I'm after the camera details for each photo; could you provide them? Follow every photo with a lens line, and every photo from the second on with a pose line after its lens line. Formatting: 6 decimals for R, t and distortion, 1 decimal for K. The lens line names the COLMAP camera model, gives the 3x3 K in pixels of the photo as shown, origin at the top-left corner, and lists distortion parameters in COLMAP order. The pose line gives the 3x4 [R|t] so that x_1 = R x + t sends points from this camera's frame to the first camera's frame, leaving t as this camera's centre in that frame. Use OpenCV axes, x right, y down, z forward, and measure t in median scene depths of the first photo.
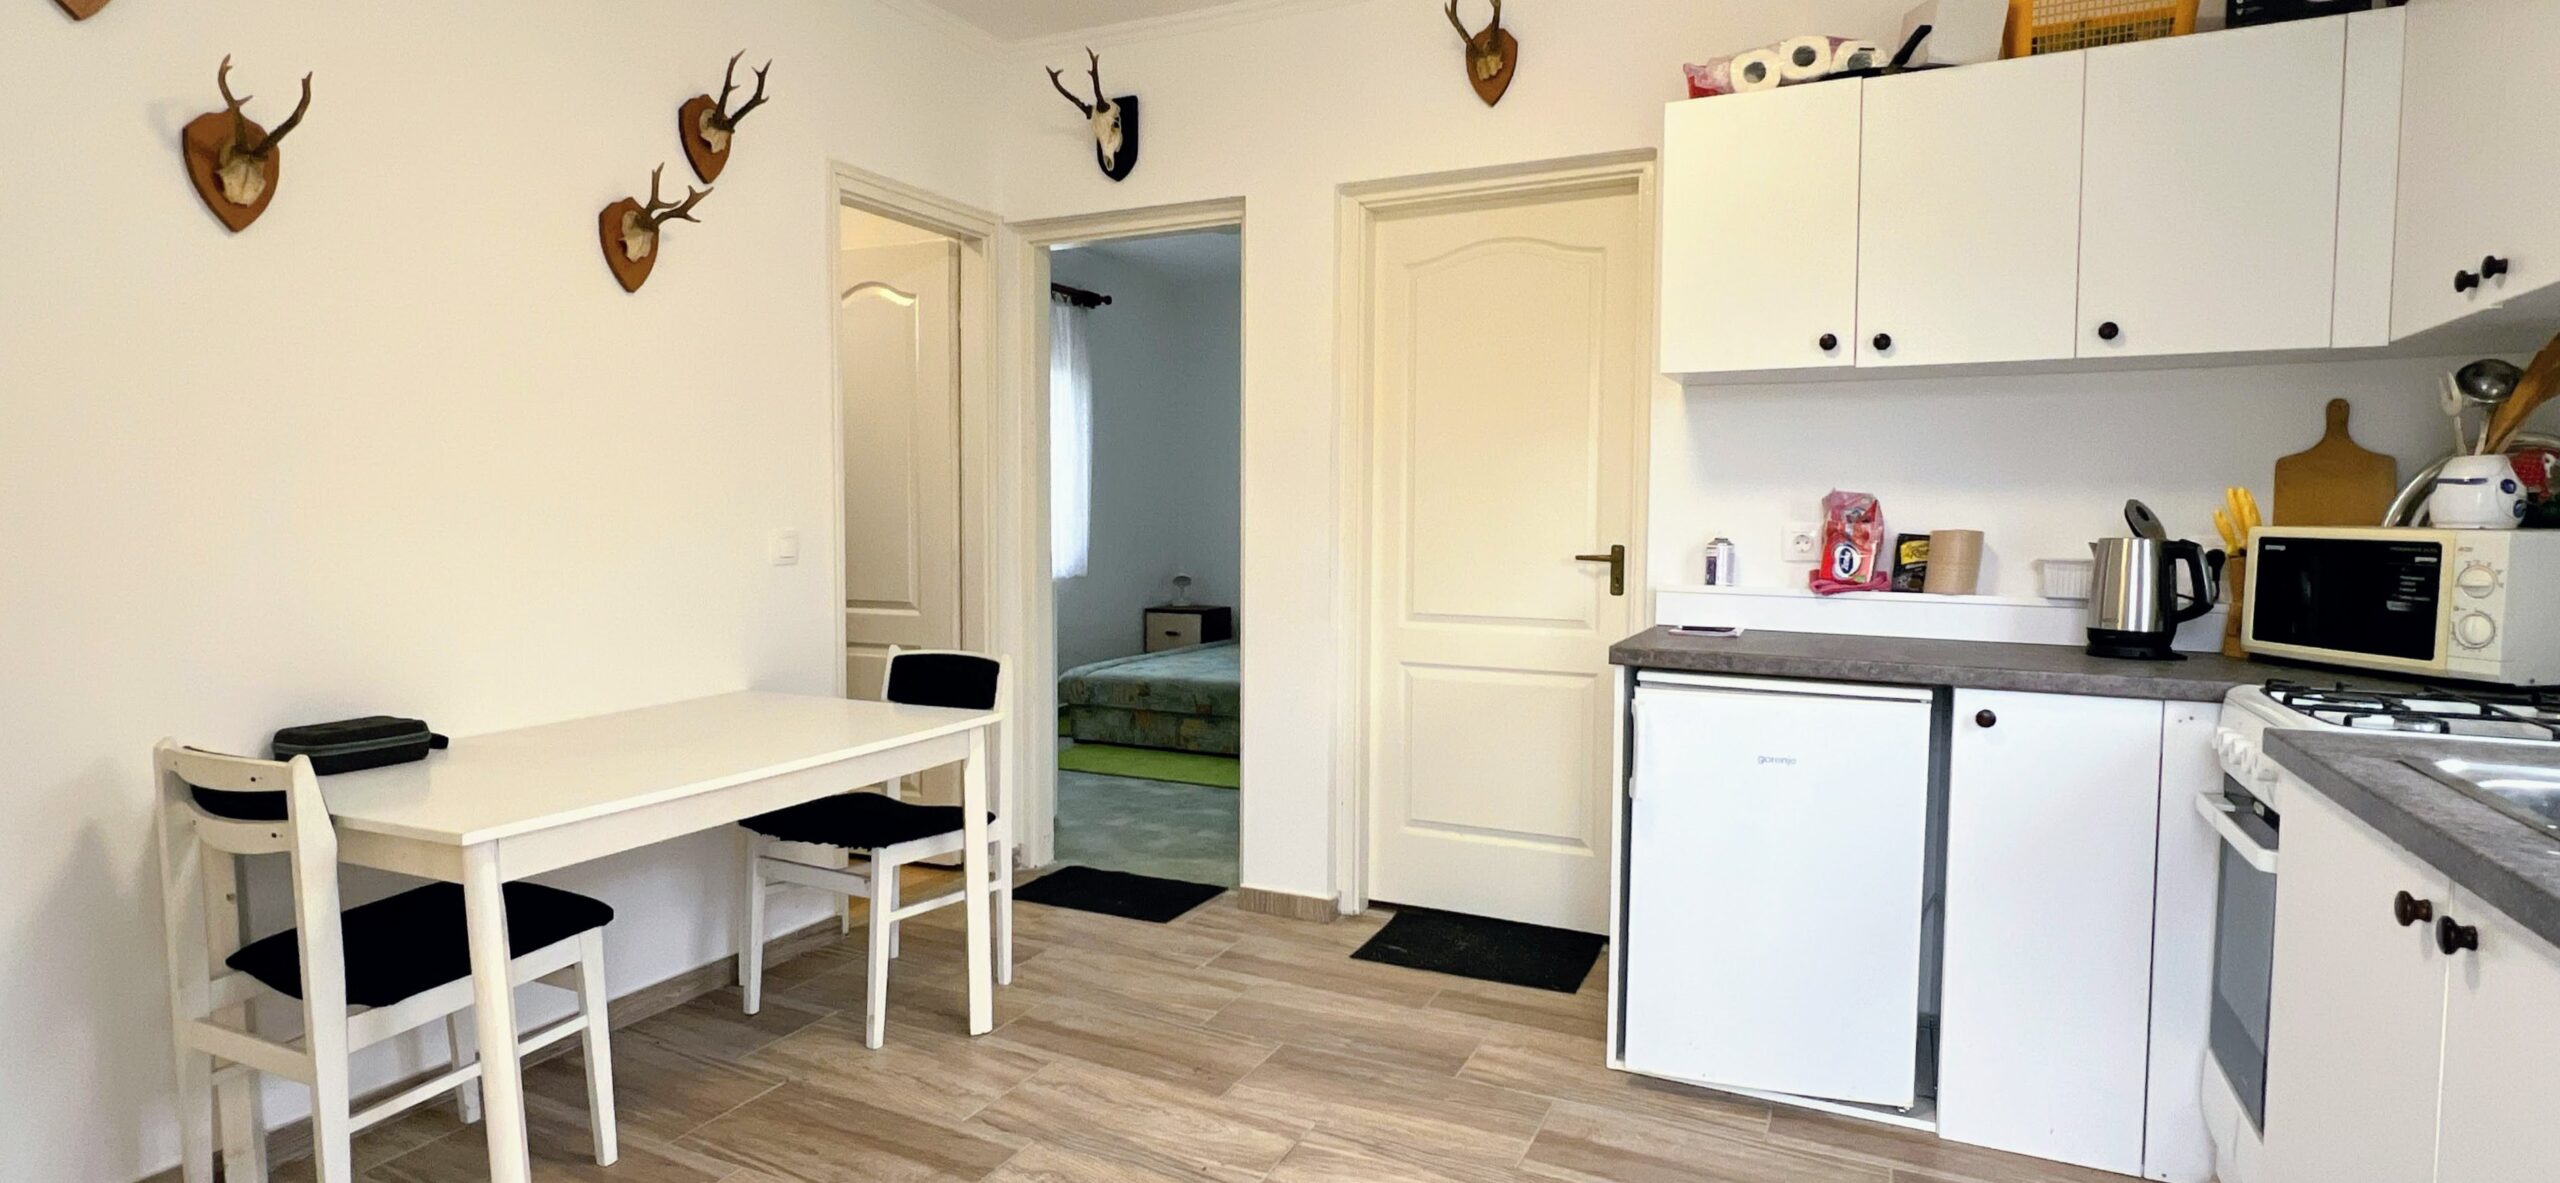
lens RADIAL K [[1283.3, 0, 1279.3], [0, 1283.3, 578.9], [0, 0, 1]] dist [-0.002979, -0.000244]
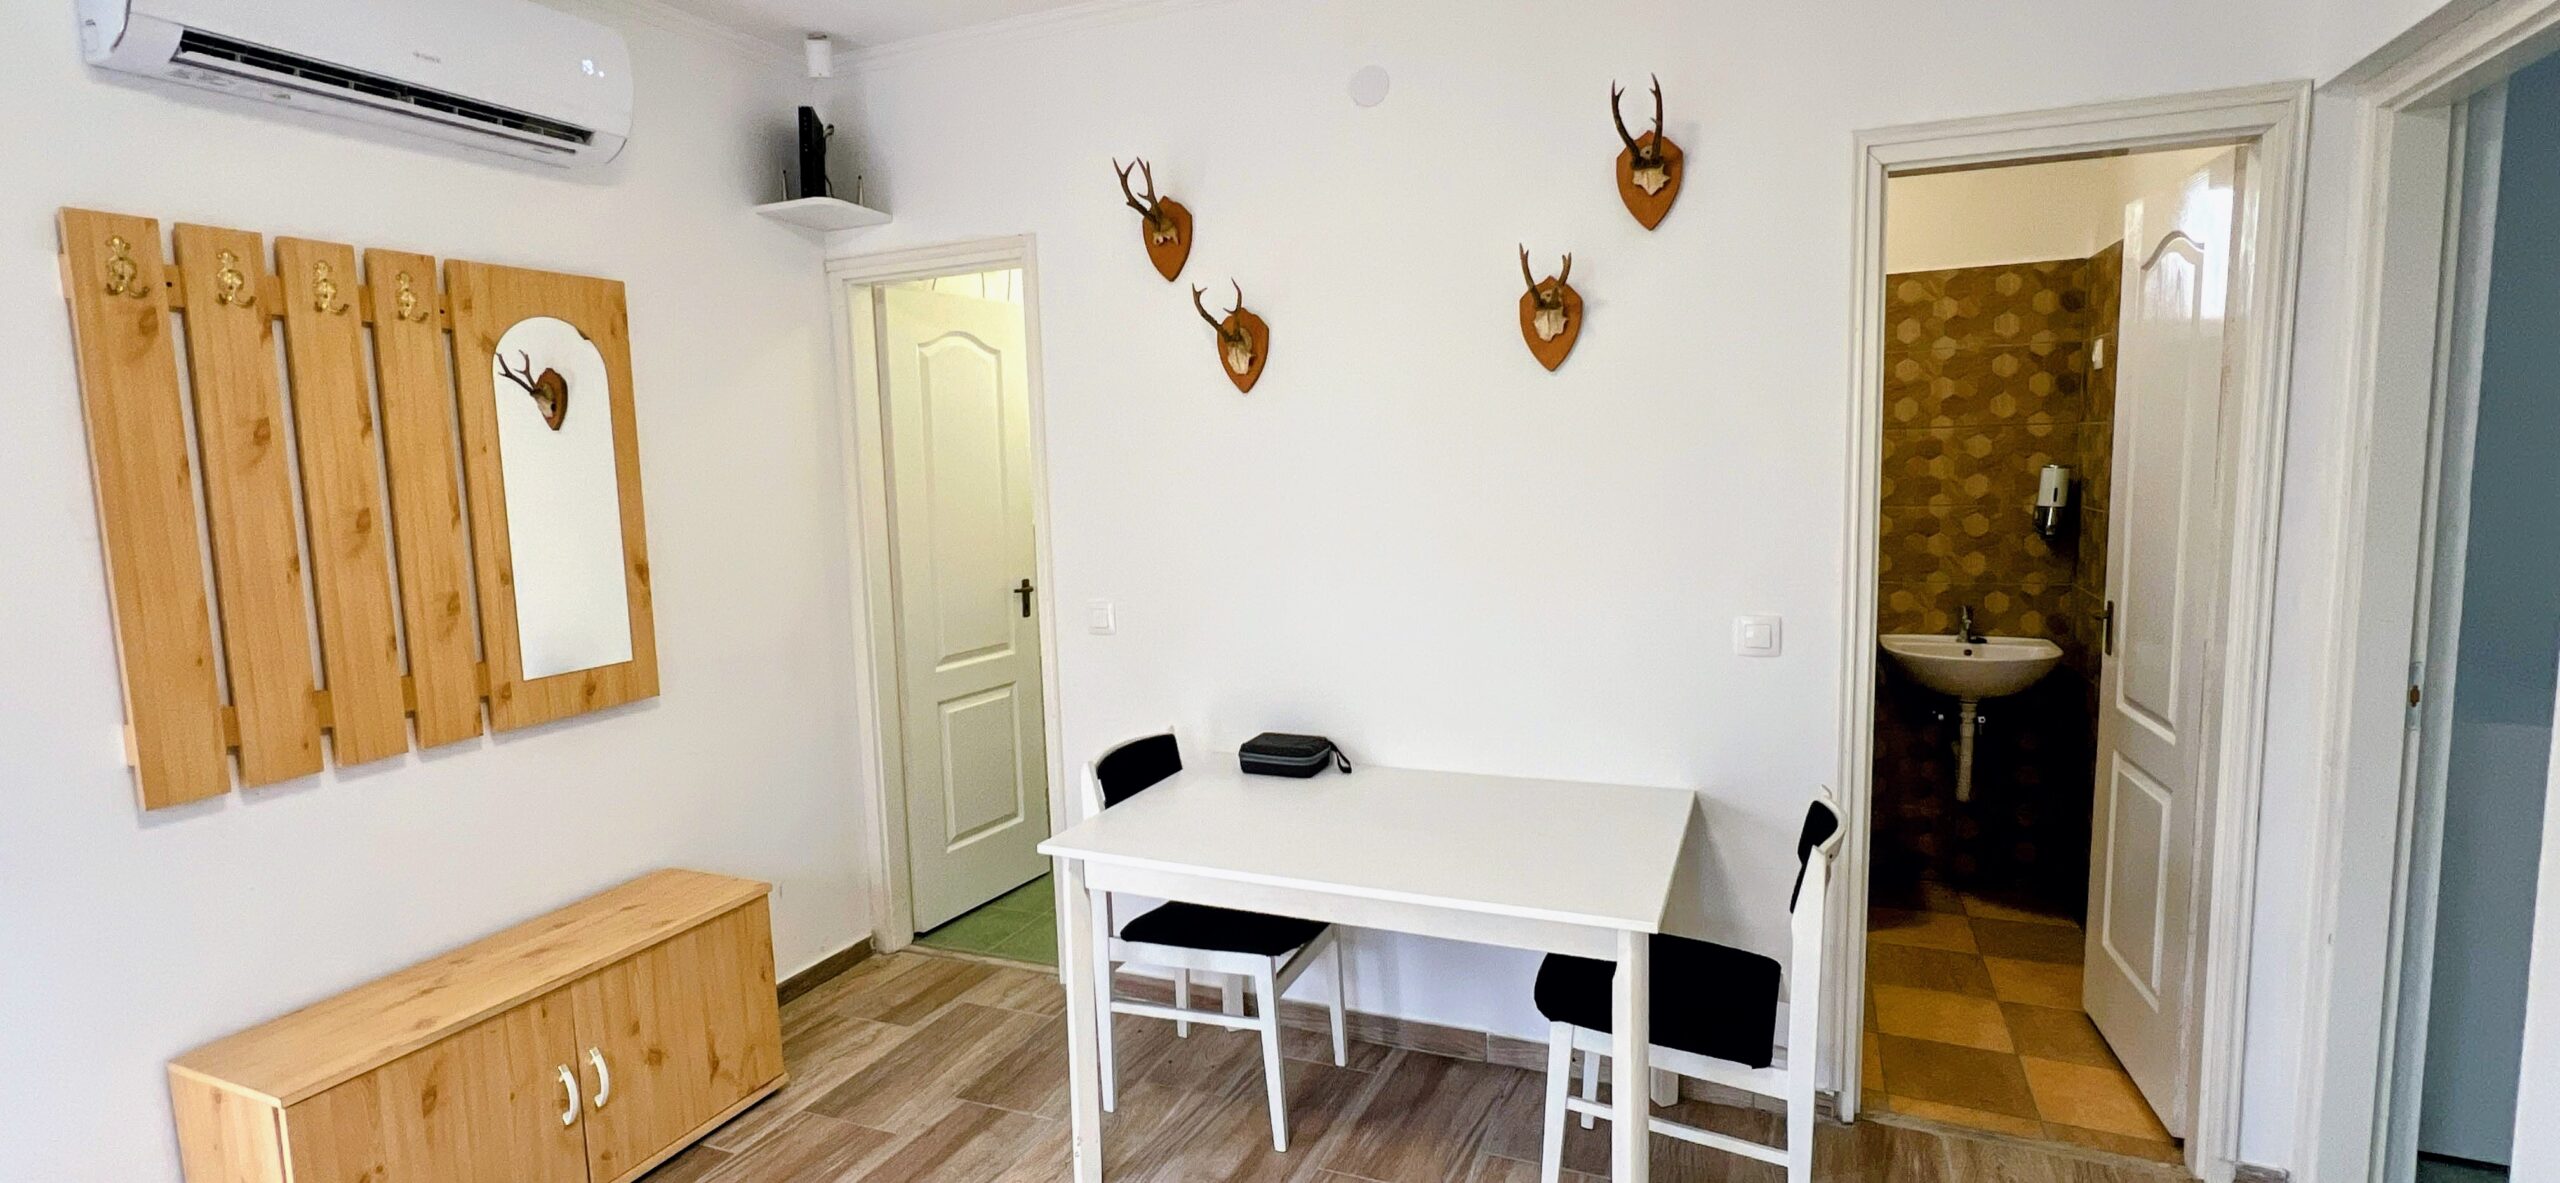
lens RADIAL K [[1184.3, 0, 1278.0], [0, 1184.3, 579.9], [0, 0, 1]] dist [-0.002928, -0.000911]
pose [[0.041503, 0.104483, -0.993660, 0.453541], [-0.027760, 0.994254, 0.103386, -0.163093], [0.998753, 0.023293, 0.044165, 0.815360]]
